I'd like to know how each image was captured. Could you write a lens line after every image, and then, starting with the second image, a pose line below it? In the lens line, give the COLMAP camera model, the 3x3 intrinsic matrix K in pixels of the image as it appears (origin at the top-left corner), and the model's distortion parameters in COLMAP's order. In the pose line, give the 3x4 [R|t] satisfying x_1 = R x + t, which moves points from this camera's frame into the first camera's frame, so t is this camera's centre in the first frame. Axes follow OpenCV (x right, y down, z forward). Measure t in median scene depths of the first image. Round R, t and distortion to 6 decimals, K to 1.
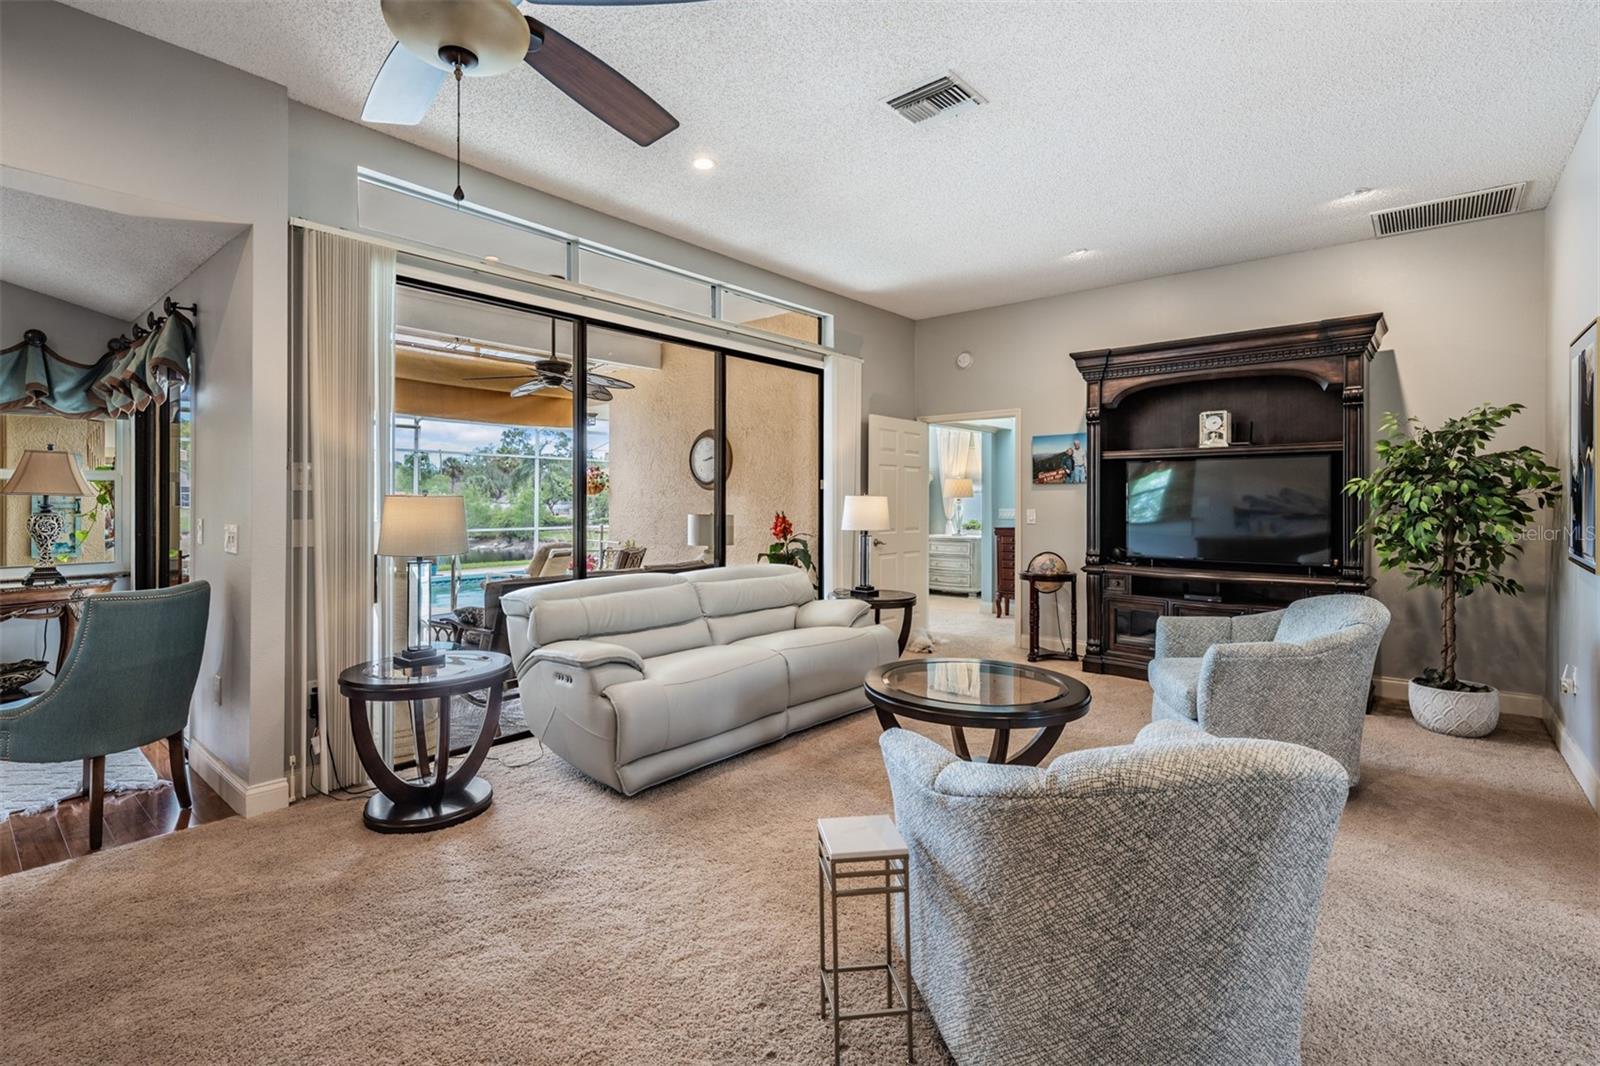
lens RADIAL K [[735.3, 0, 800.3], [0, 735.3, 487.1], [0, 0, 1]] dist [0.001255, -0.000033]
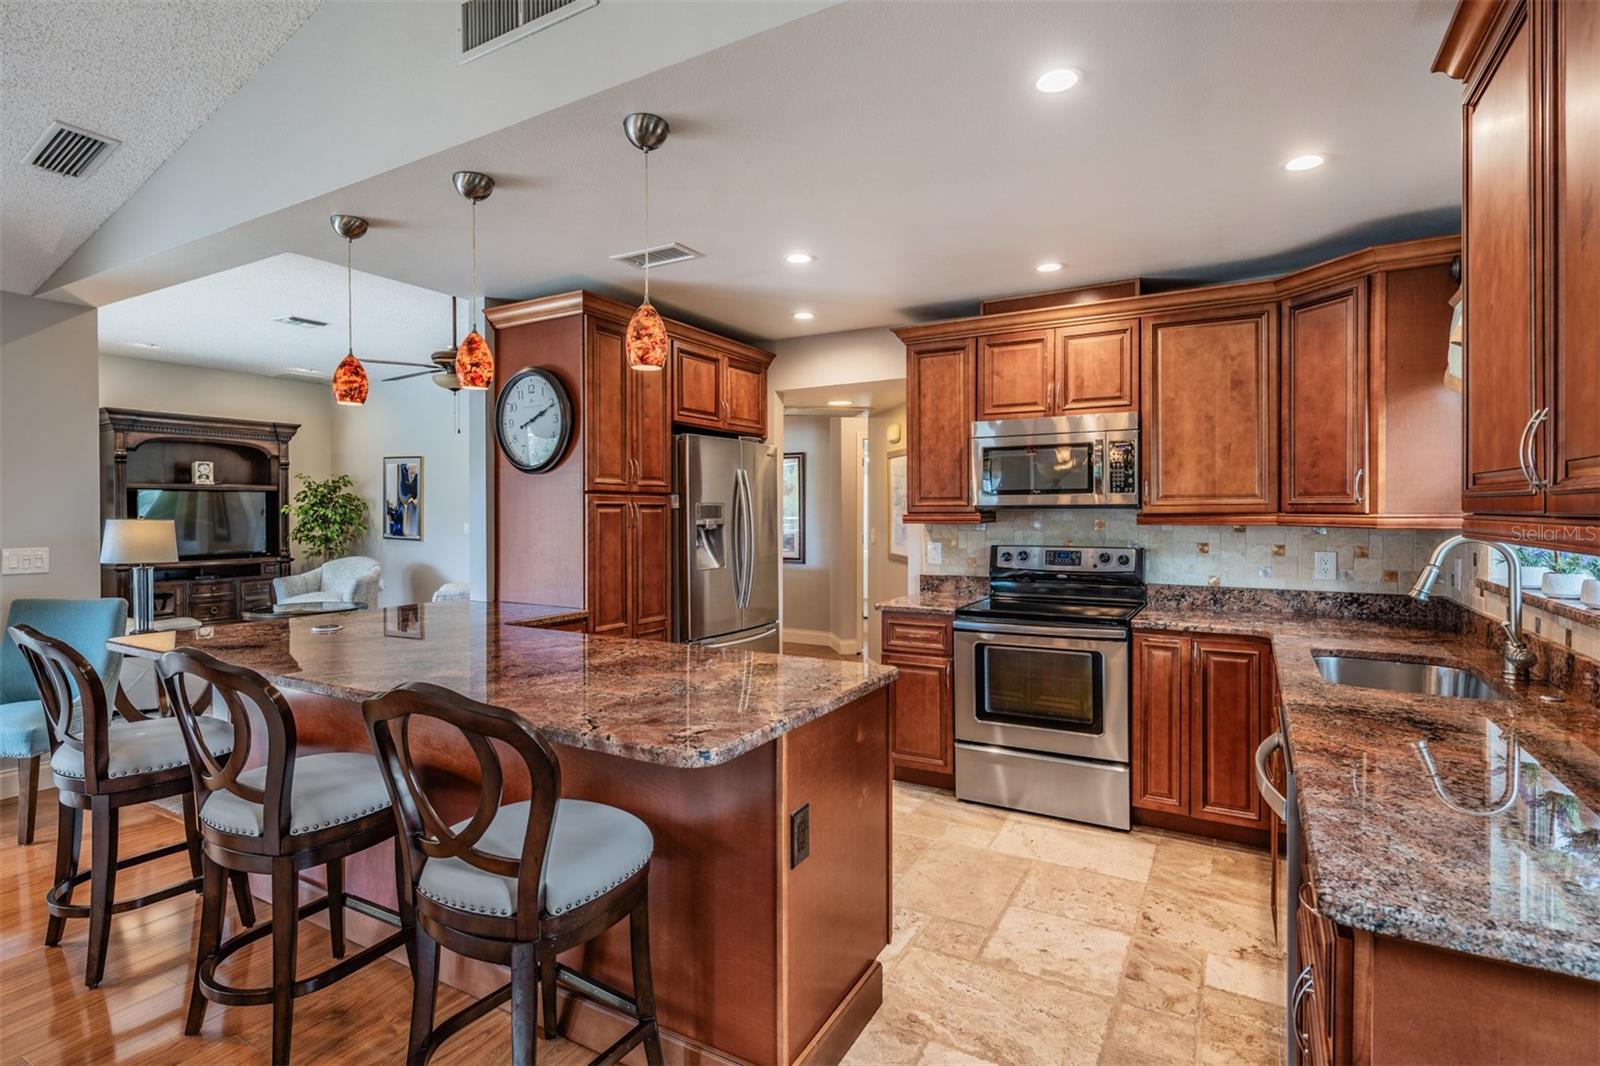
lens RADIAL K [[783.3, 0, 792.1], [0, 783.3, 517.6], [0, 0, 1]] dist [-0.000622, -0.000332]
pose [[-0.170038, -0.010285, 0.985384, -1.514495], [-0.019736, 0.999781, 0.007029, -0.020237], [-0.985240, -0.018253, -0.170204, 0.019816]]
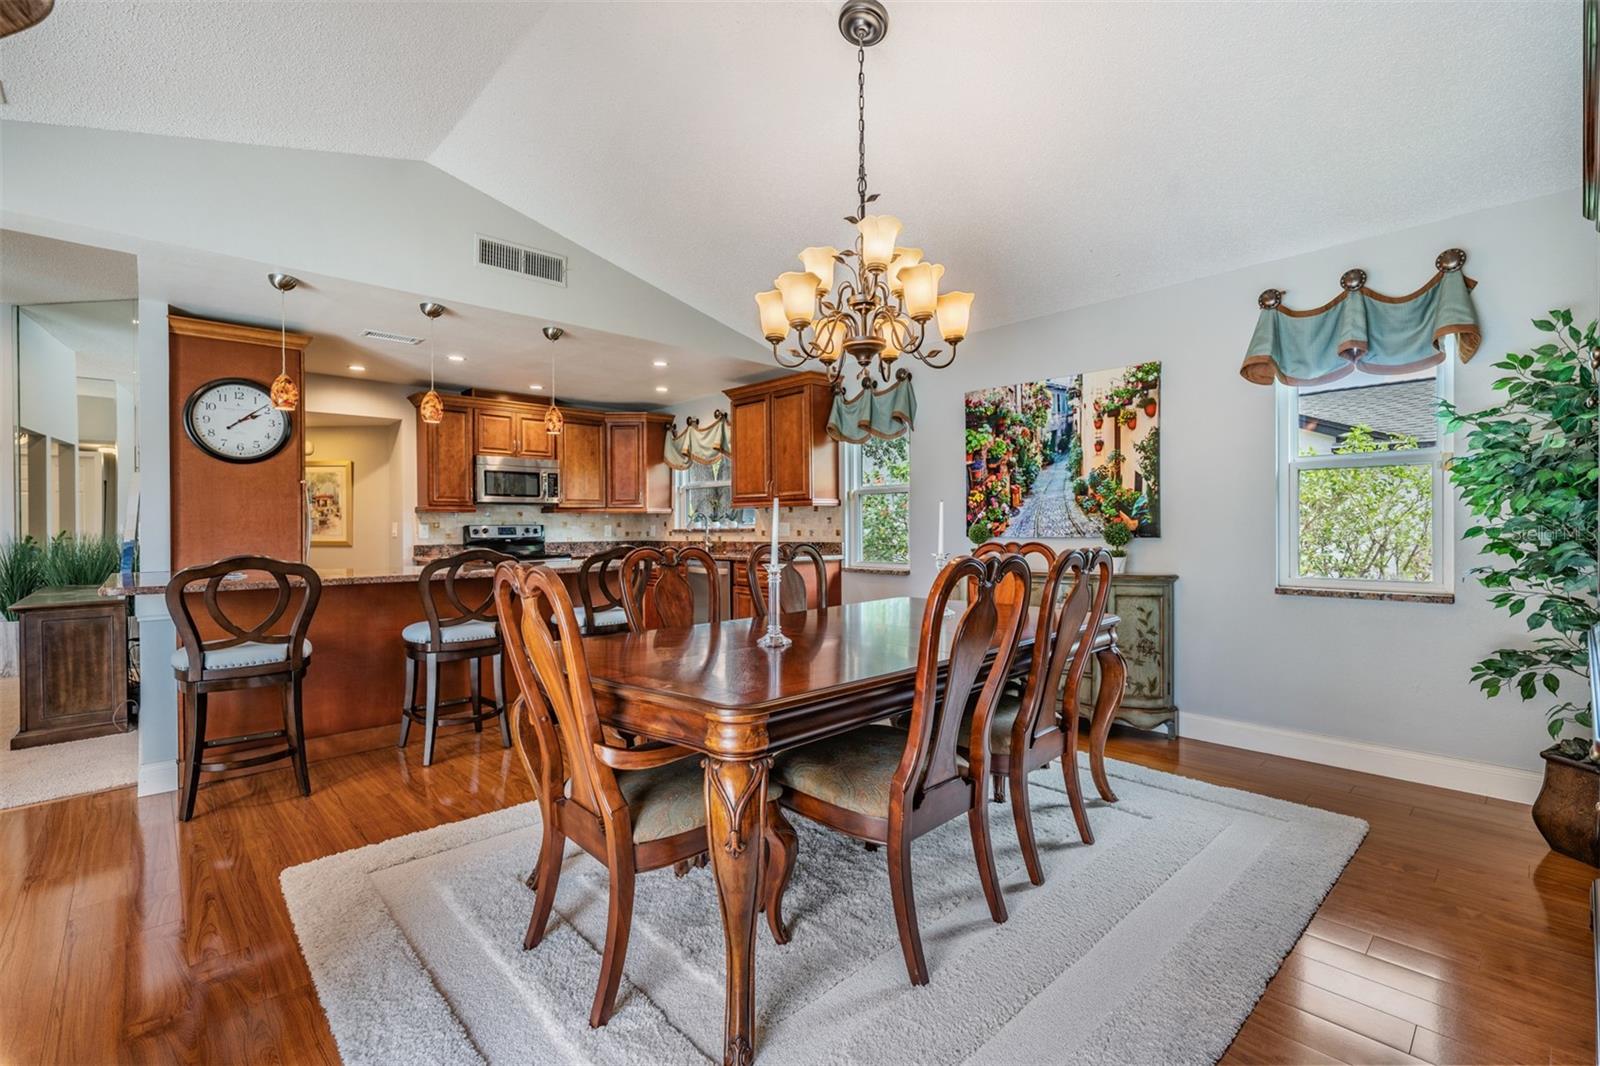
lens RADIAL K [[701.1, 0, 796.7], [0, 701.1, 530.8], [0, 0, 1]] dist [0.000229, -0.000273]
pose [[-0.993038, 0.005887, 0.117651, -1.492785], [0.003913, 0.999848, -0.017004, 0.049985], [-0.117733, -0.016426, -0.992909, 0.949942]]
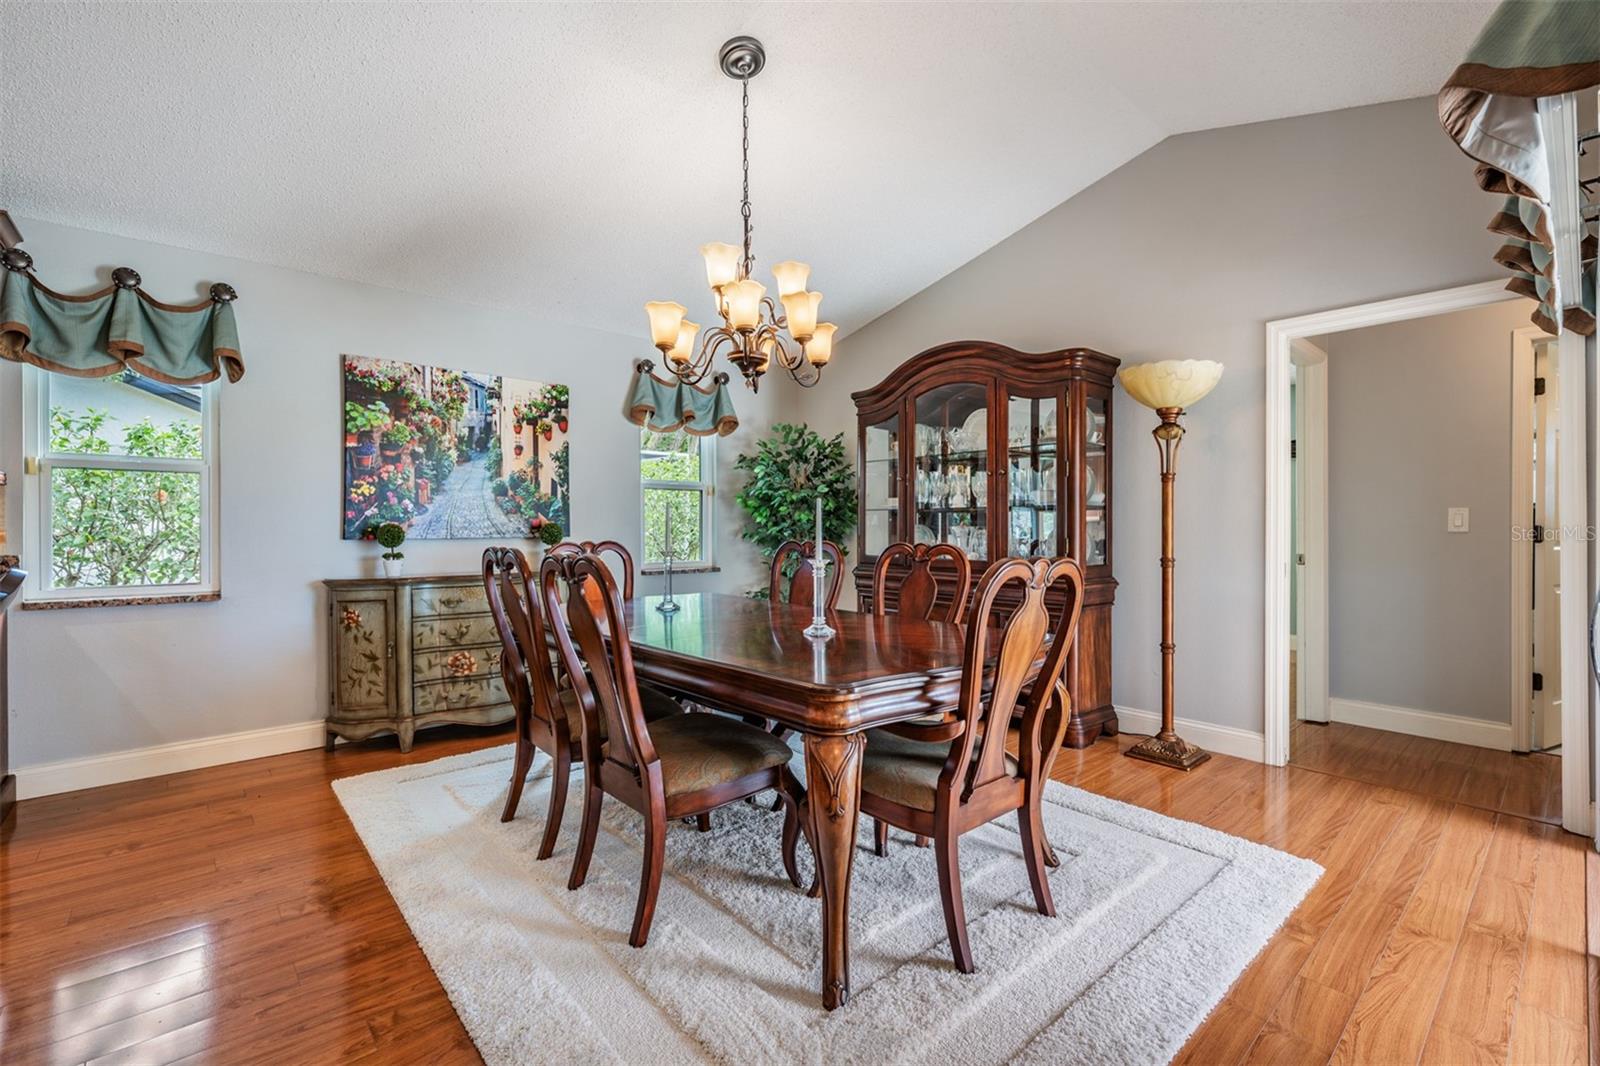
lens RADIAL K [[701.1, 0, 796.7], [0, 701.1, 530.8], [0, 0, 1]] dist [0.000229, -0.000273]
pose [[-0.140488, 0.006795, -0.990059, -0.907746], [0.022083, 0.999749, 0.003728, 0.040971], [0.989836, -0.021340, -0.140603, 0.528027]]
